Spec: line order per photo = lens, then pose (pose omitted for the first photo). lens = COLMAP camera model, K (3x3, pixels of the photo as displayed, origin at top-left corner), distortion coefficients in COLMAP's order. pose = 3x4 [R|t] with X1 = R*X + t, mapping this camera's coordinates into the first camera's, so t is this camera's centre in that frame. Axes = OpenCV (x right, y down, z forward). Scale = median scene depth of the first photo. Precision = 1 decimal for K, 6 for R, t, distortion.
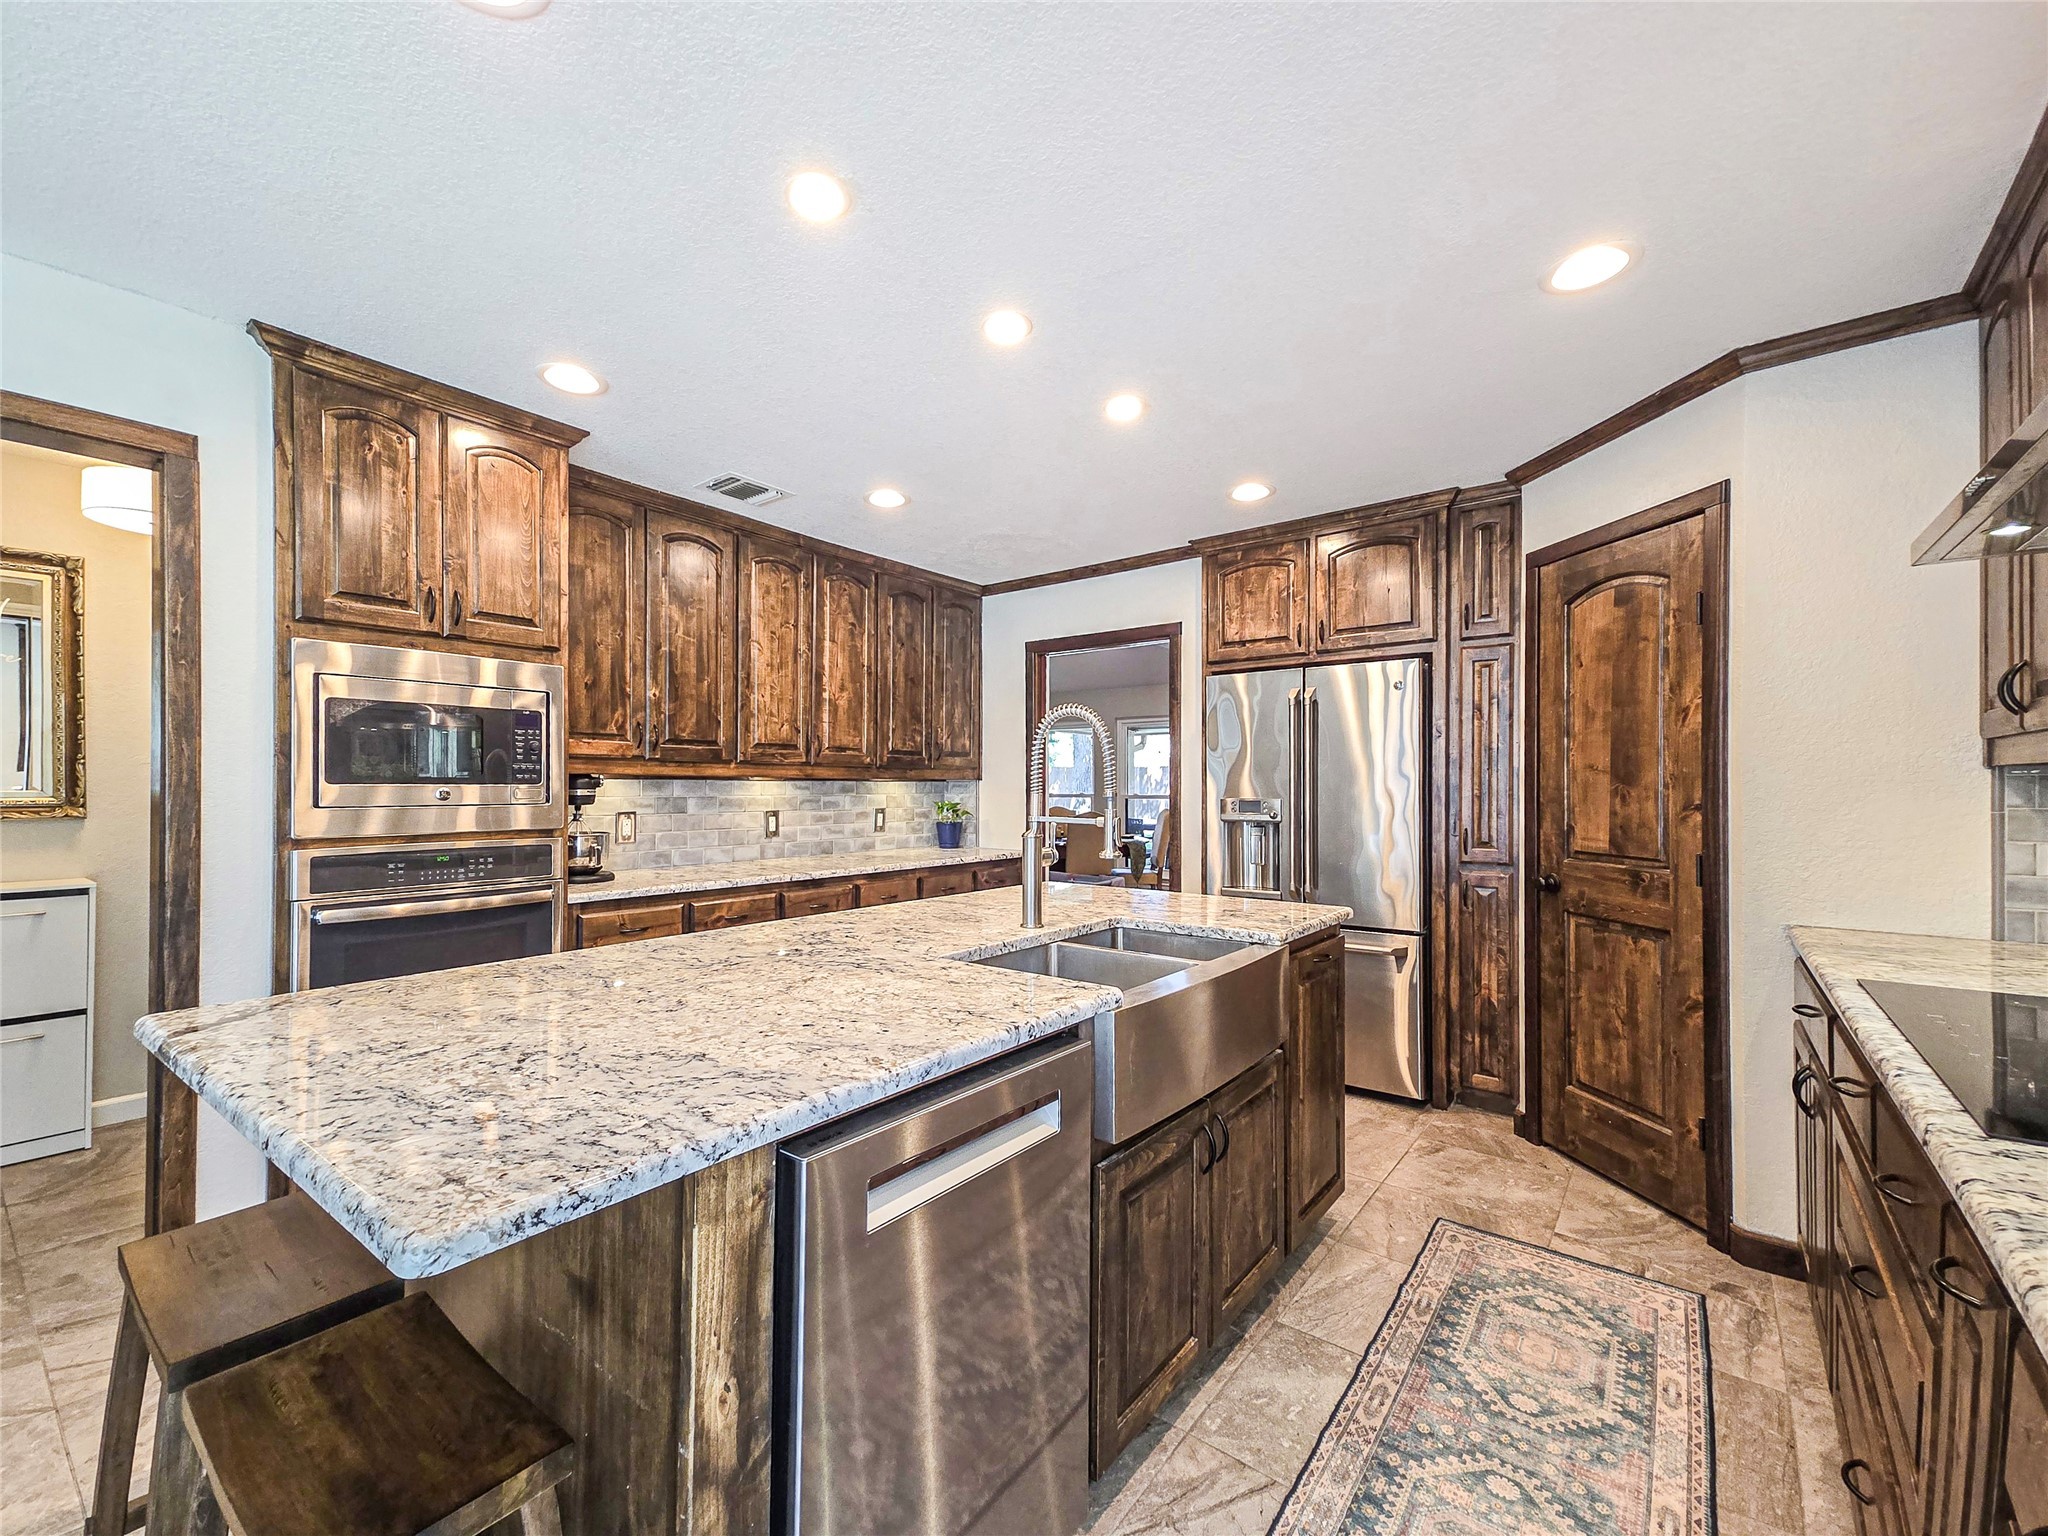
lens RADIAL K [[836.5, 0, 1015.2], [0, 836.5, 780.9], [0, 0, 1]] dist [0.002814, 0.000265]
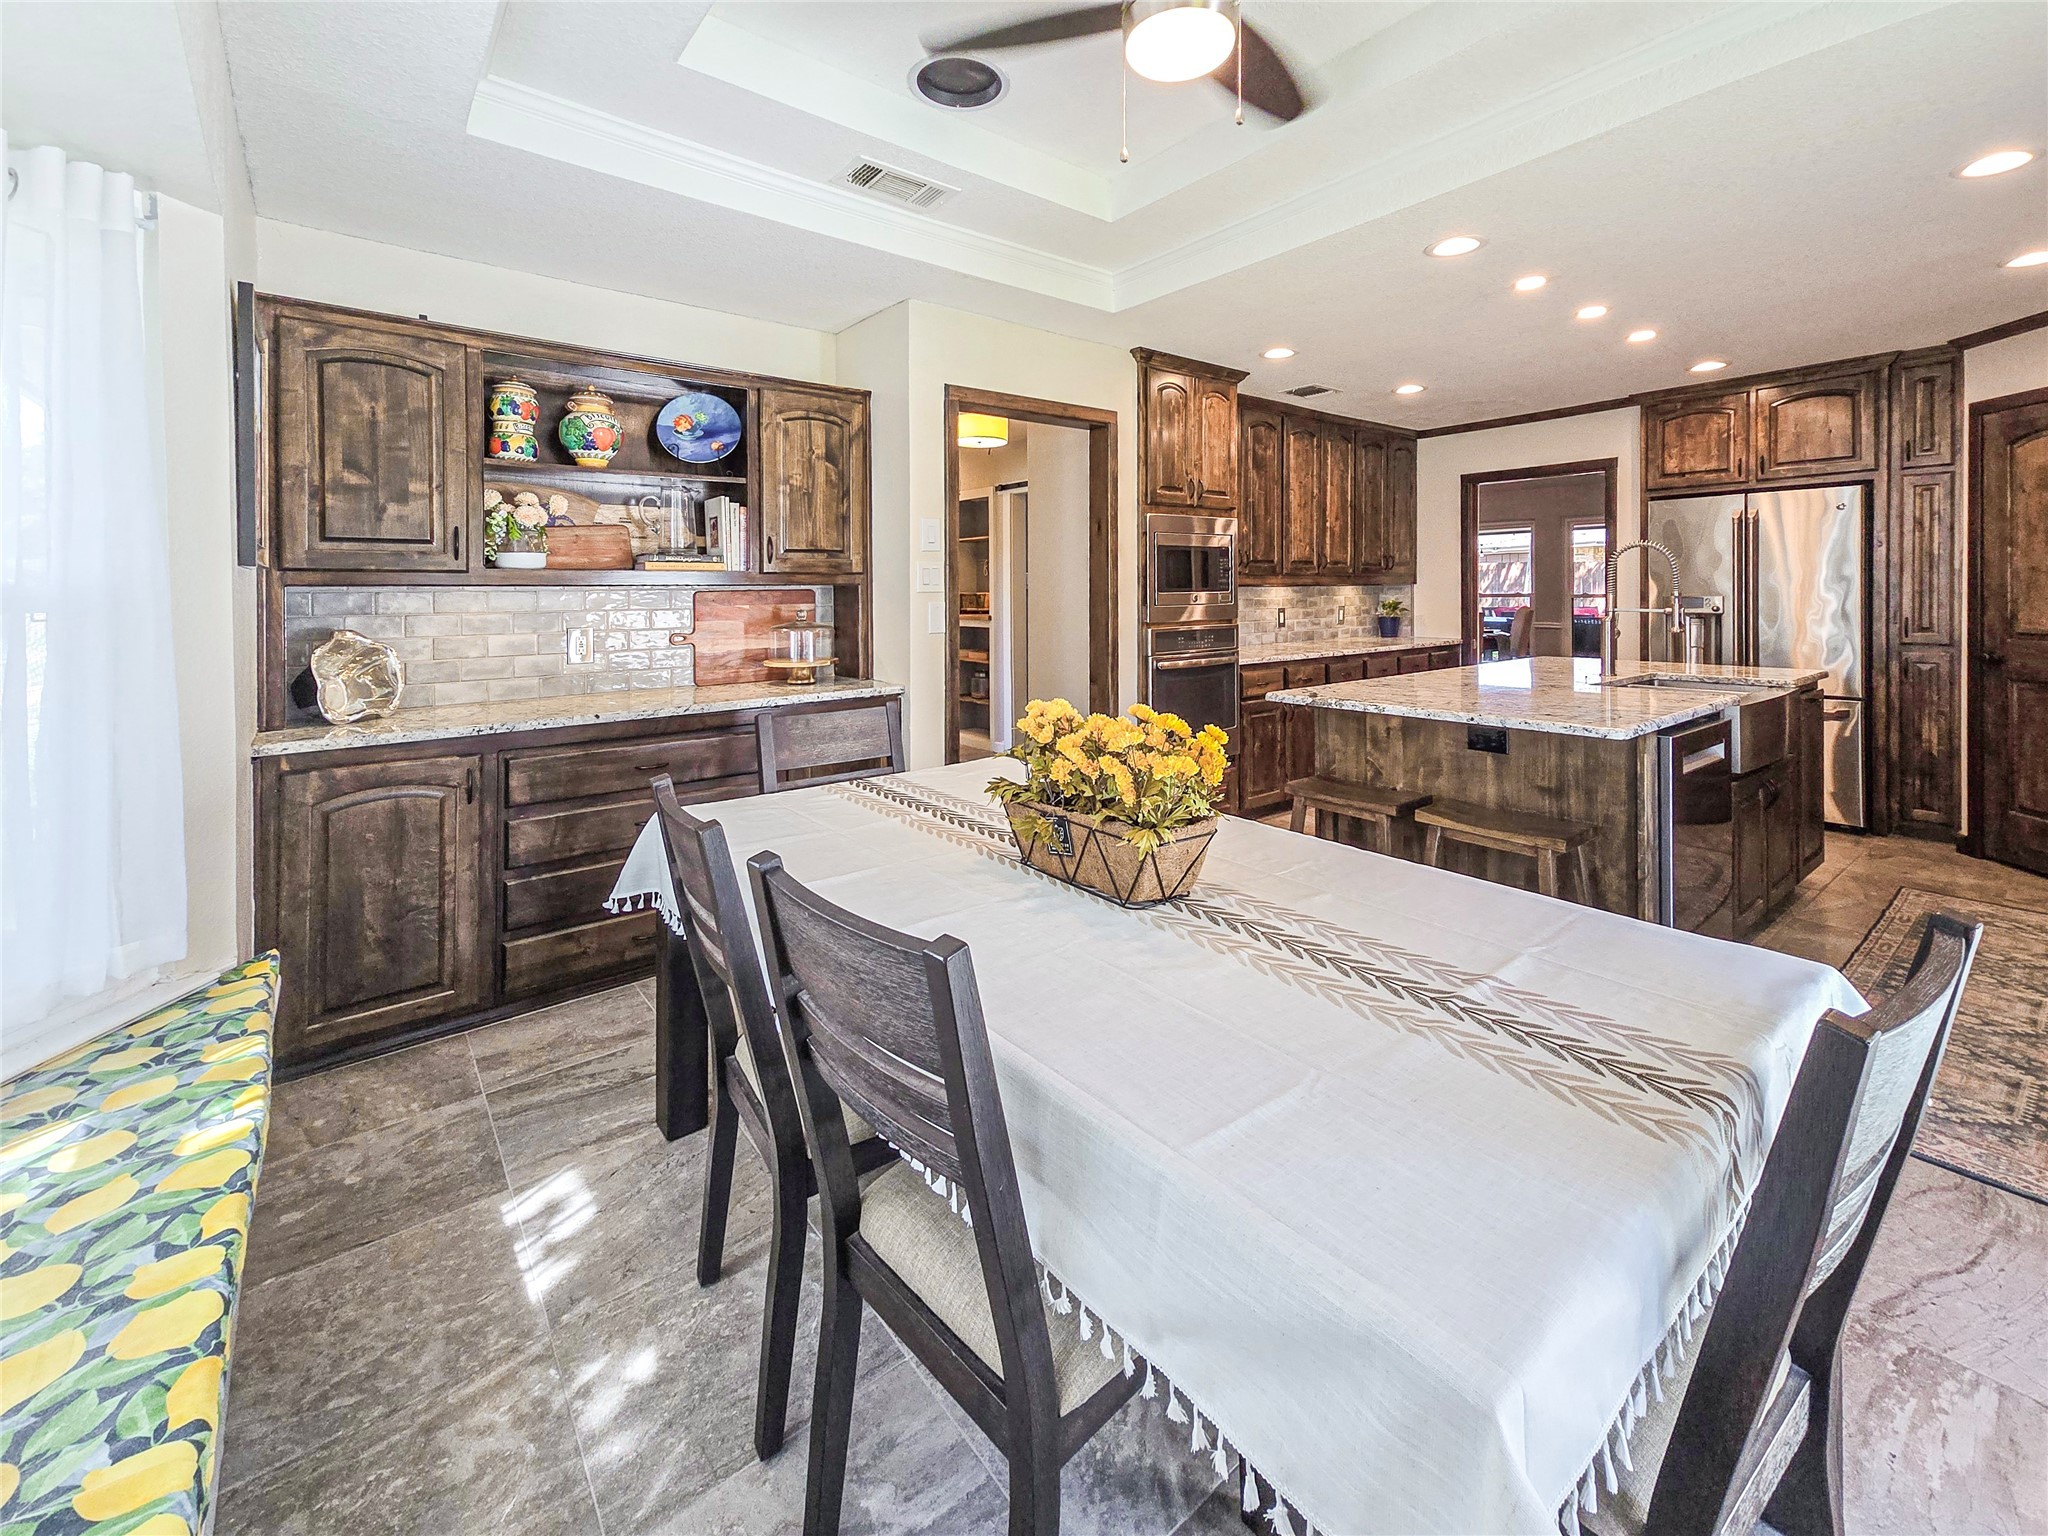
lens RADIAL K [[845.2, 0, 1025.4], [0, 845.2, 596.7], [0, 0, 1]] dist [0.002418, 0.000027]
pose [[0.968760, -0.010111, -0.247792, -0.442255], [0.013994, 0.999805, 0.013913, -0.011355], [0.247603, -0.016946, 0.968713, -0.583207]]
